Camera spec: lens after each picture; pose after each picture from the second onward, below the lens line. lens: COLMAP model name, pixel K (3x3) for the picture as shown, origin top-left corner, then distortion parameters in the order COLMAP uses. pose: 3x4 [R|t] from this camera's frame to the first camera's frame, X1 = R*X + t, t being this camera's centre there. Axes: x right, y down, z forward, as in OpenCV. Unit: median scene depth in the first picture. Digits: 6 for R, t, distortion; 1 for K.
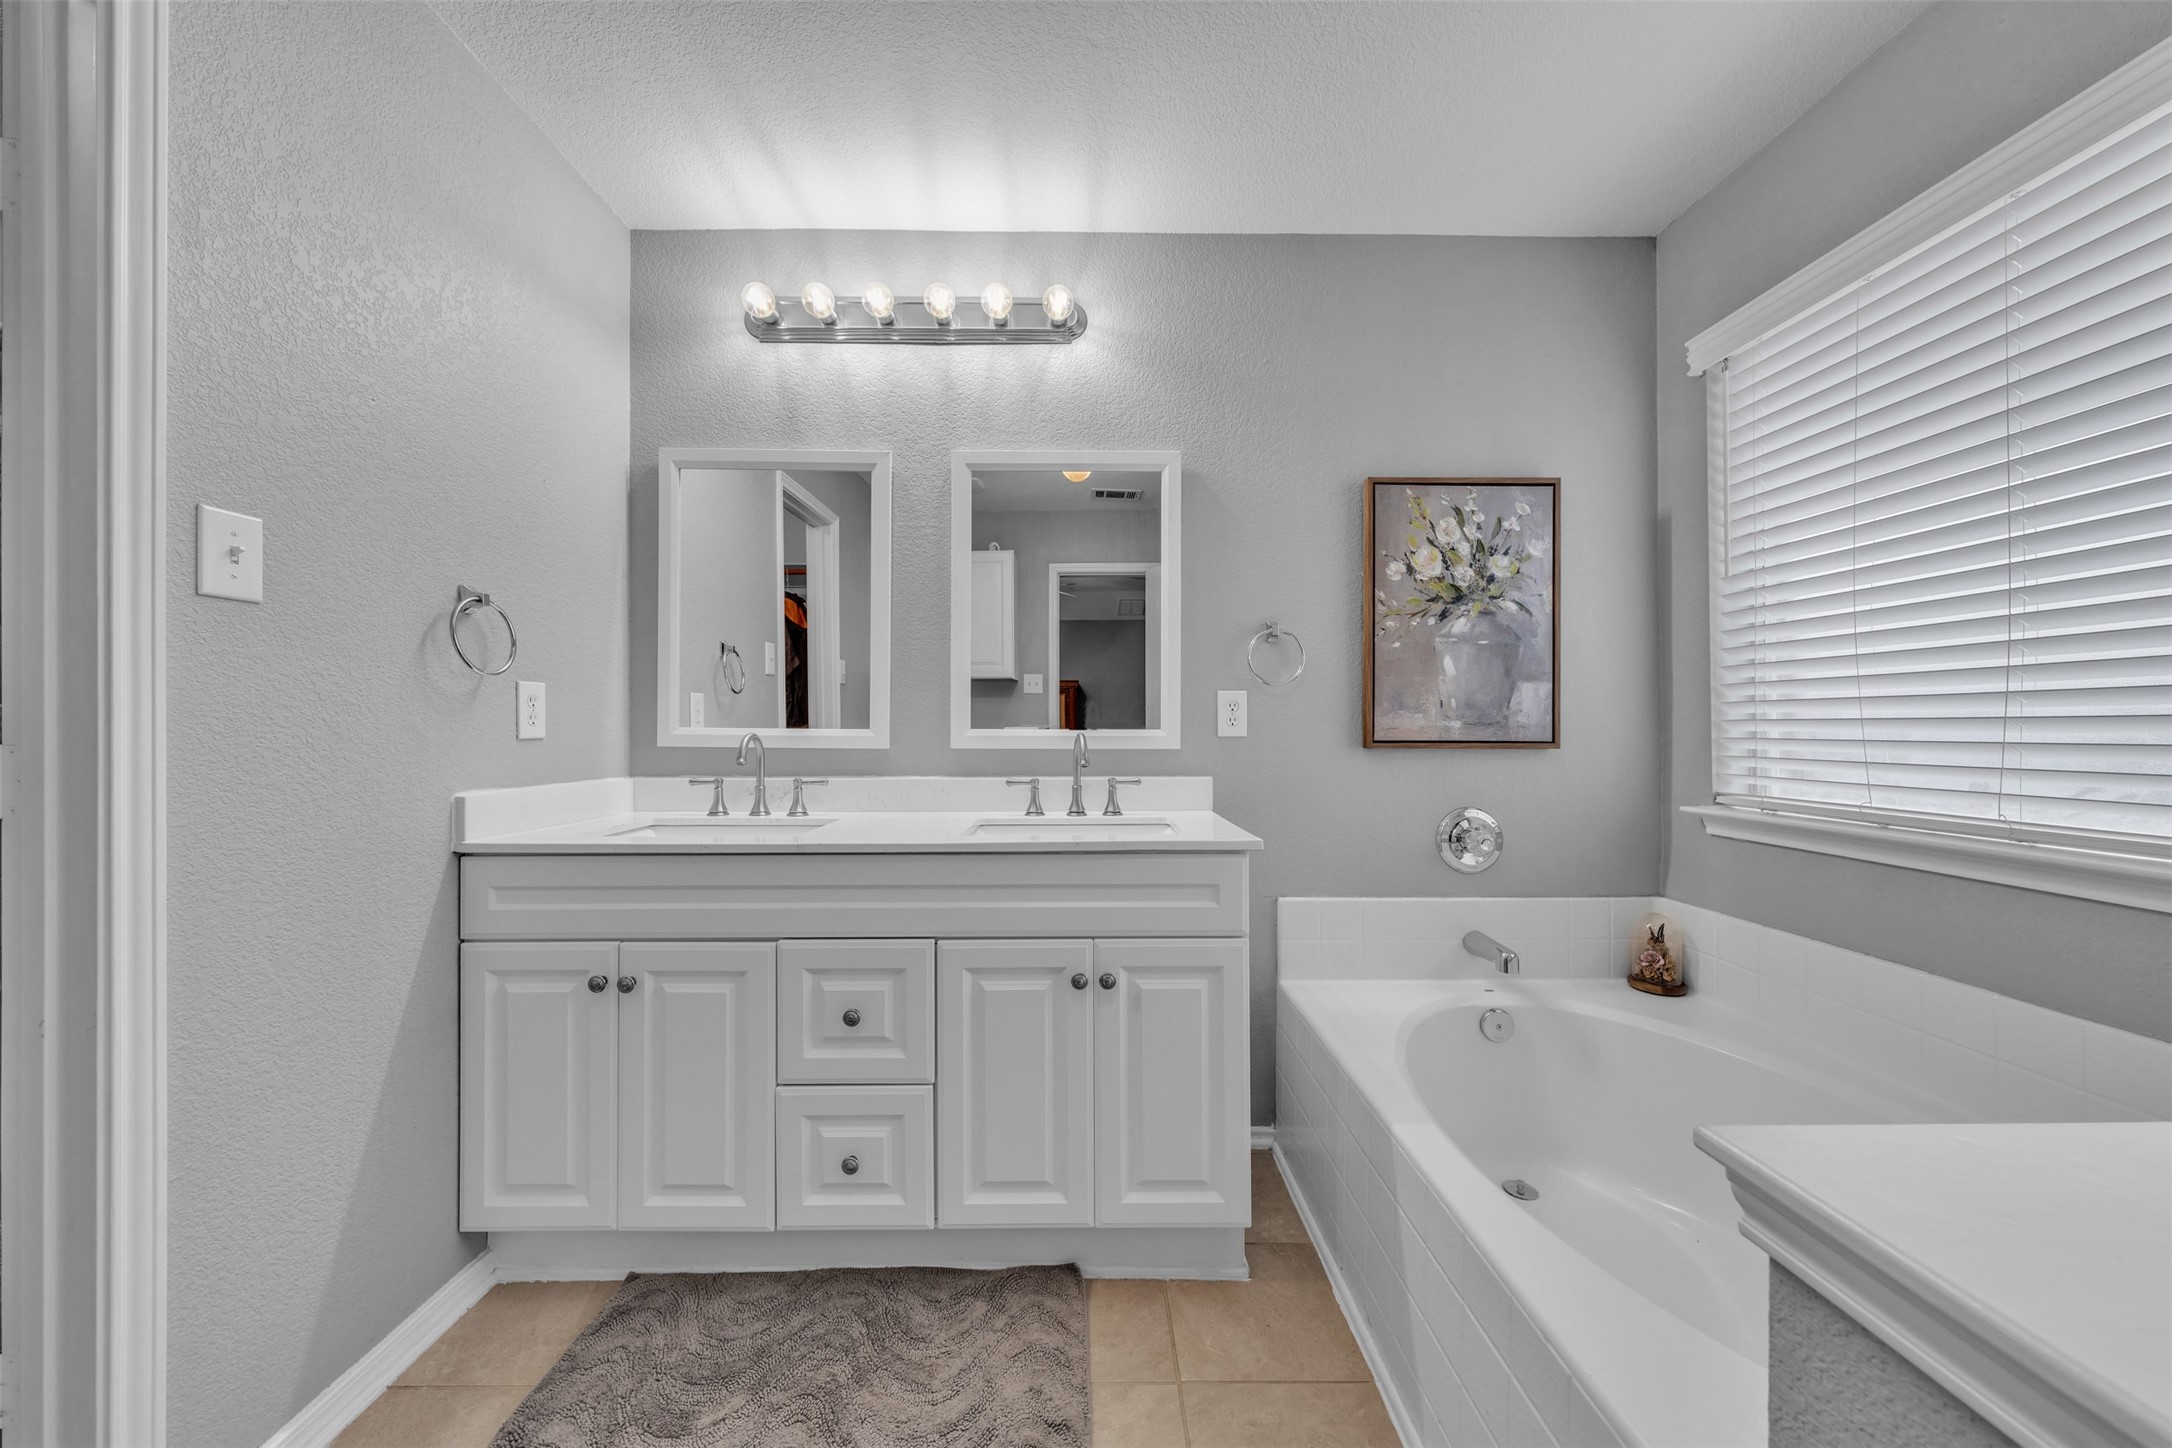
lens RADIAL K [[739.9, 0, 1086.0], [0, 739.9, 724.0], [0, 0, 1]] dist [0.000504, -0.000106]
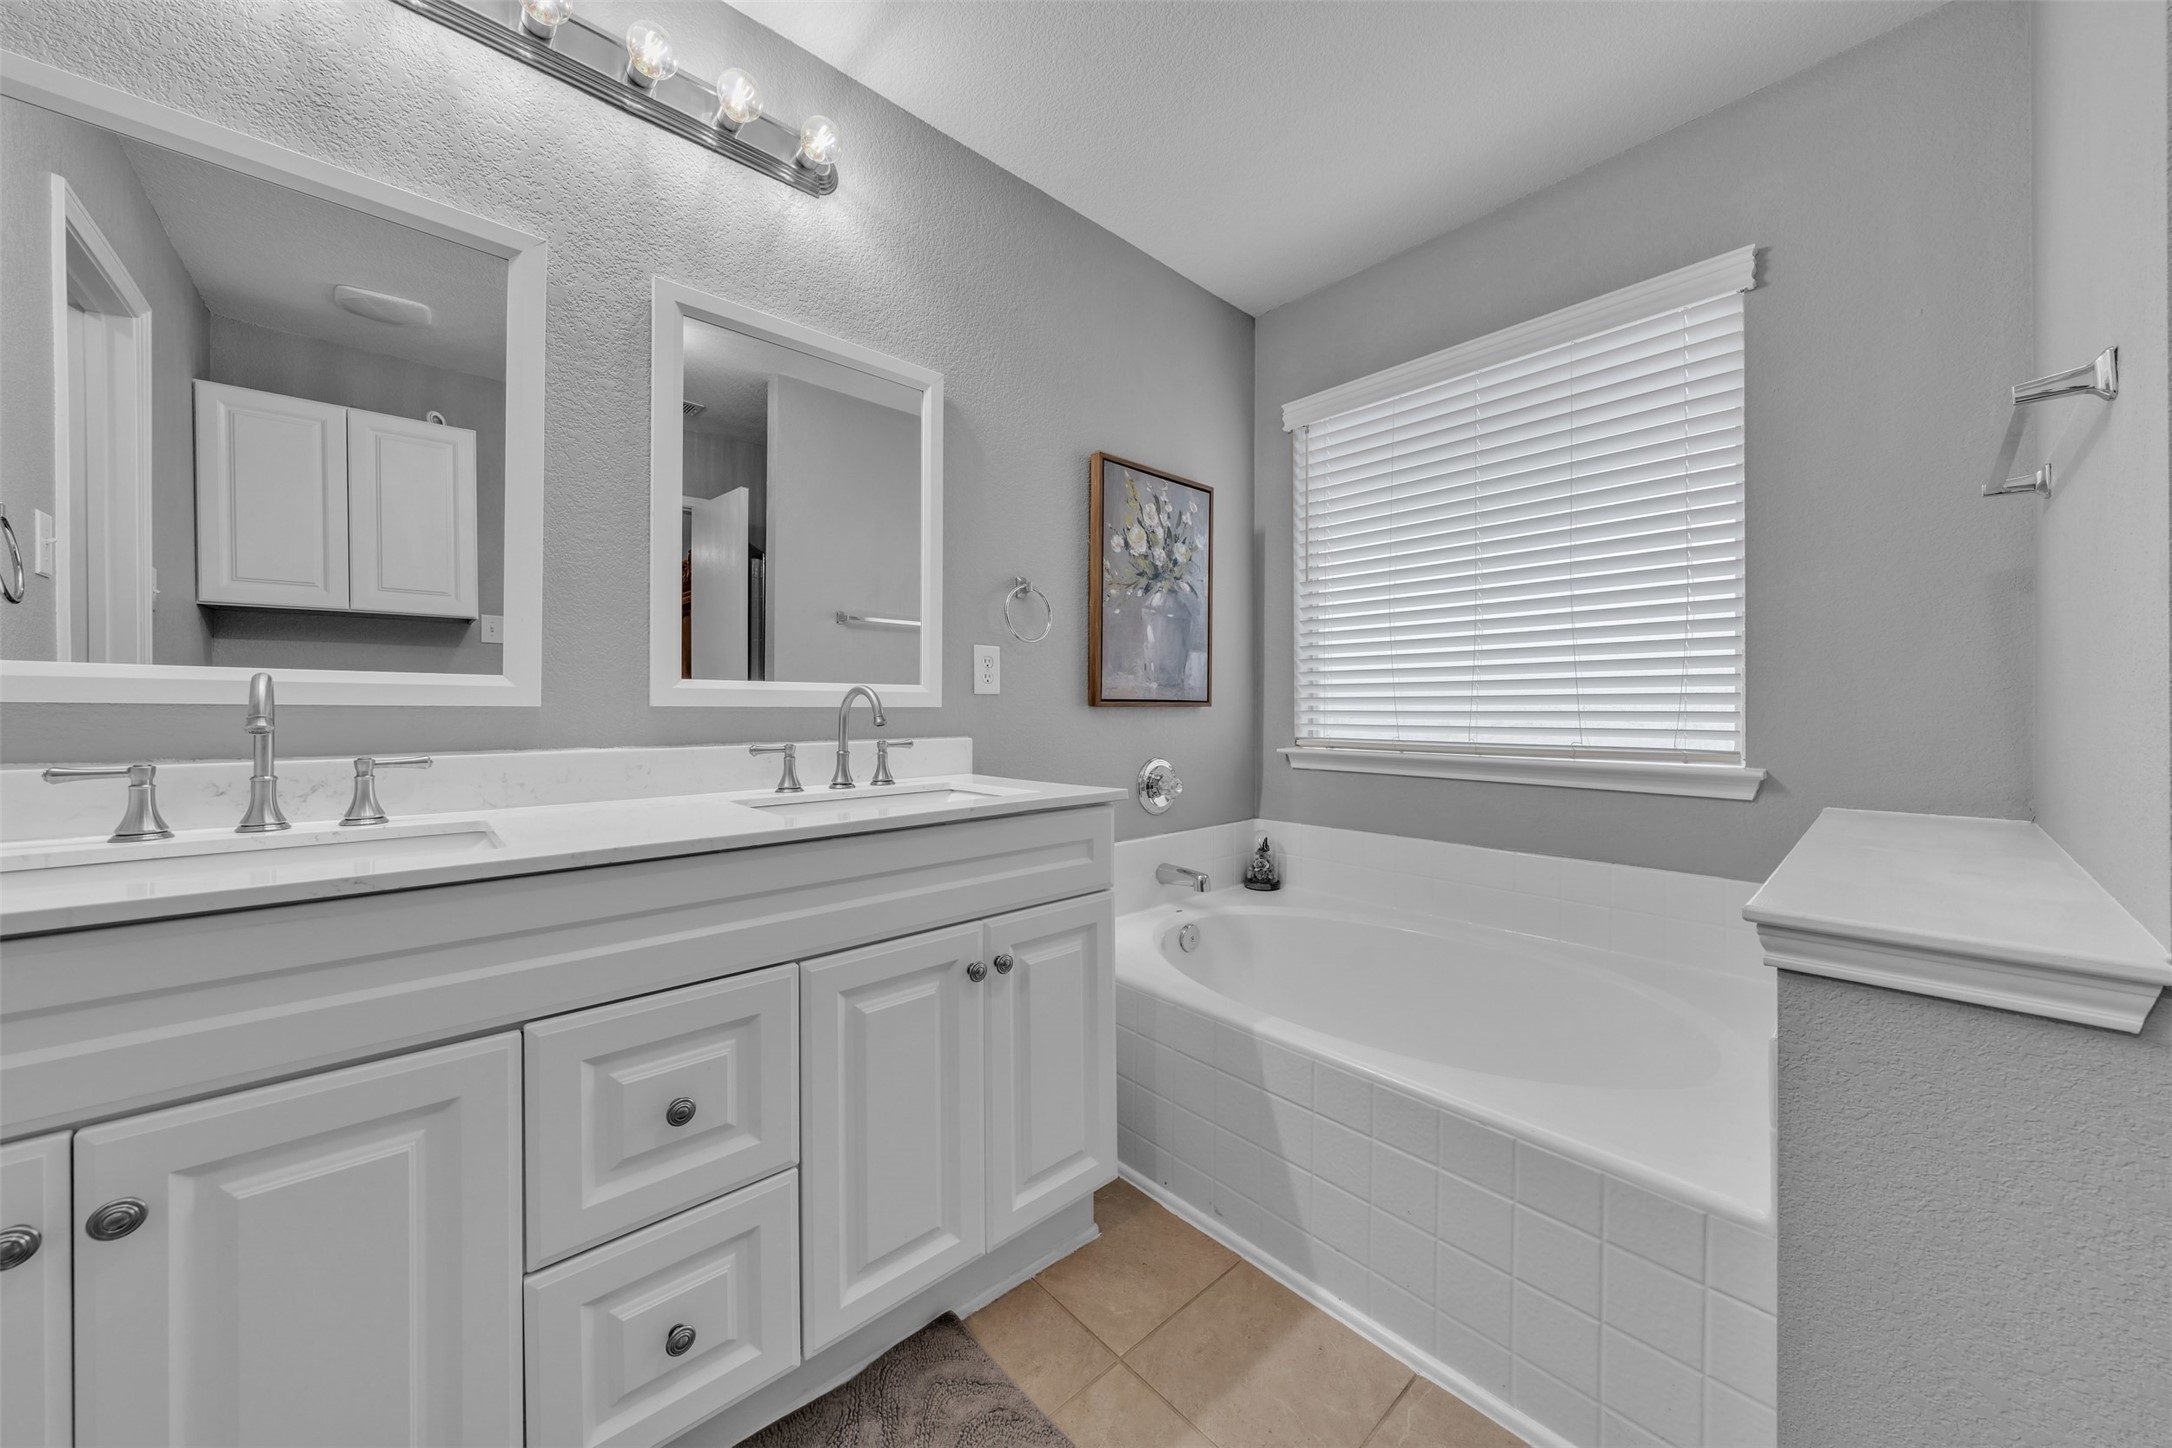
lens RADIAL K [[749.9, 0, 1086.3], [0, 749.9, 711.8], [0, 0, 1]] dist [-0.000232, -0.000191]
pose [[0.744347, -0.004000, 0.667781, -0.354502], [-0.002126, 0.999963, 0.008359, 0.031914], [-0.667790, -0.007642, 0.744310, 0.206187]]
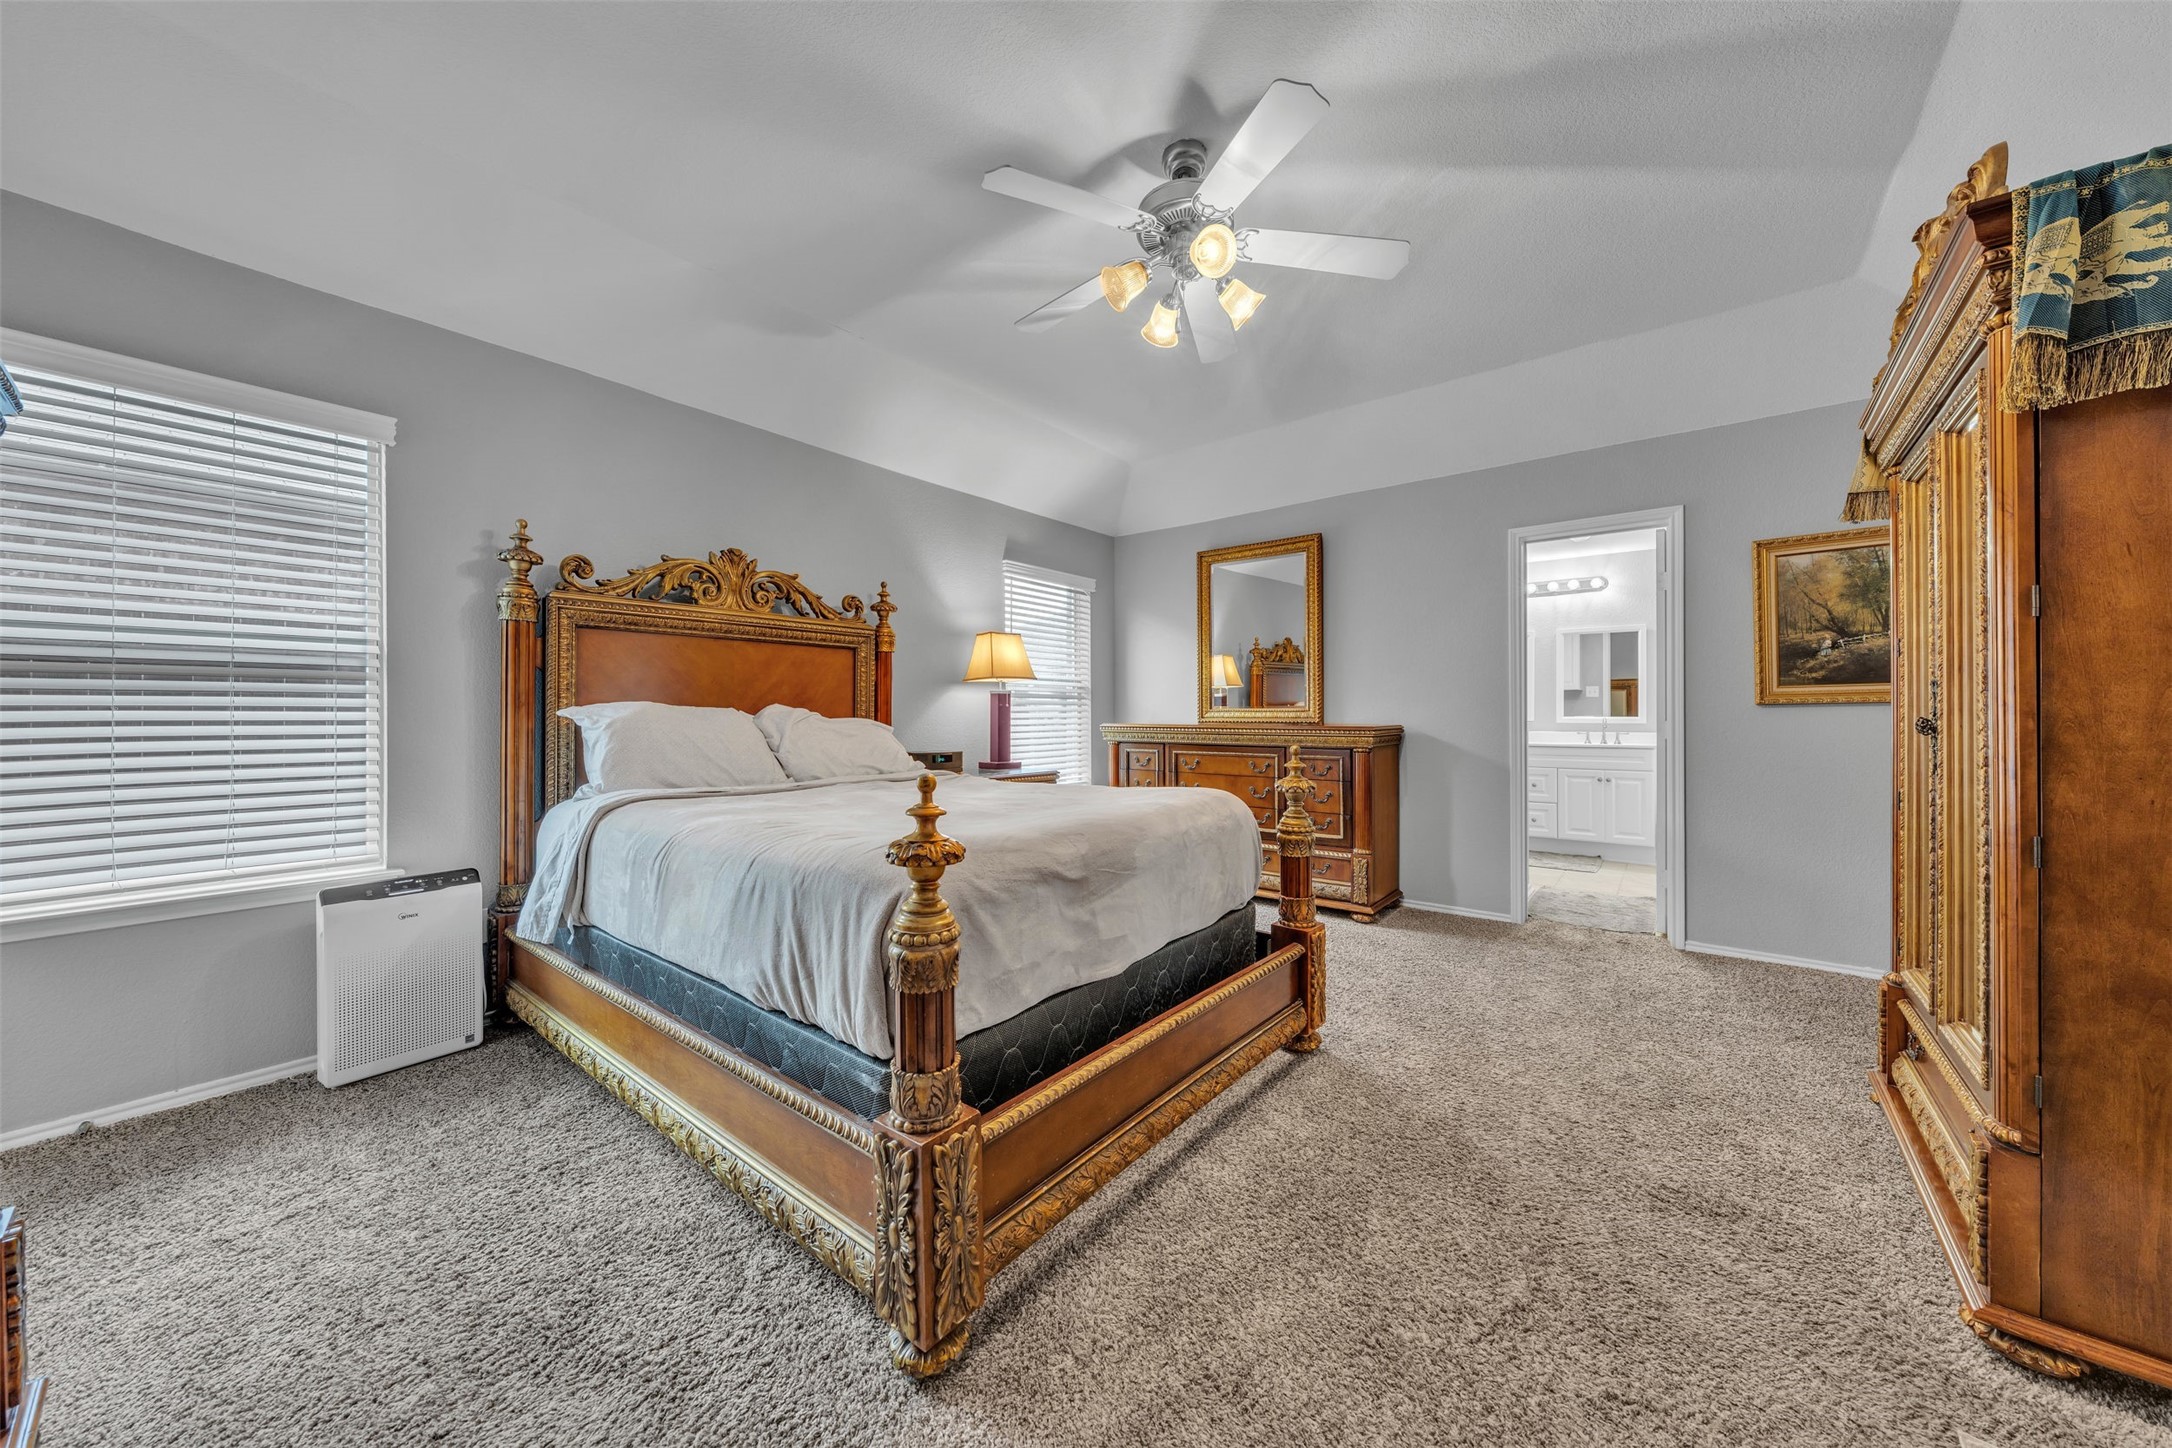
lens RADIAL K [[749.9, 0, 1086.3], [0, 749.9, 711.8], [0, 0, 1]] dist [-0.000232, -0.000191]
pose [[0.778586, -0.004292, -0.627523, 0.271230], [0.004243, 0.999990, -0.001576, -0.016823], [0.627524, -0.001435, 0.778596, -2.833987]]
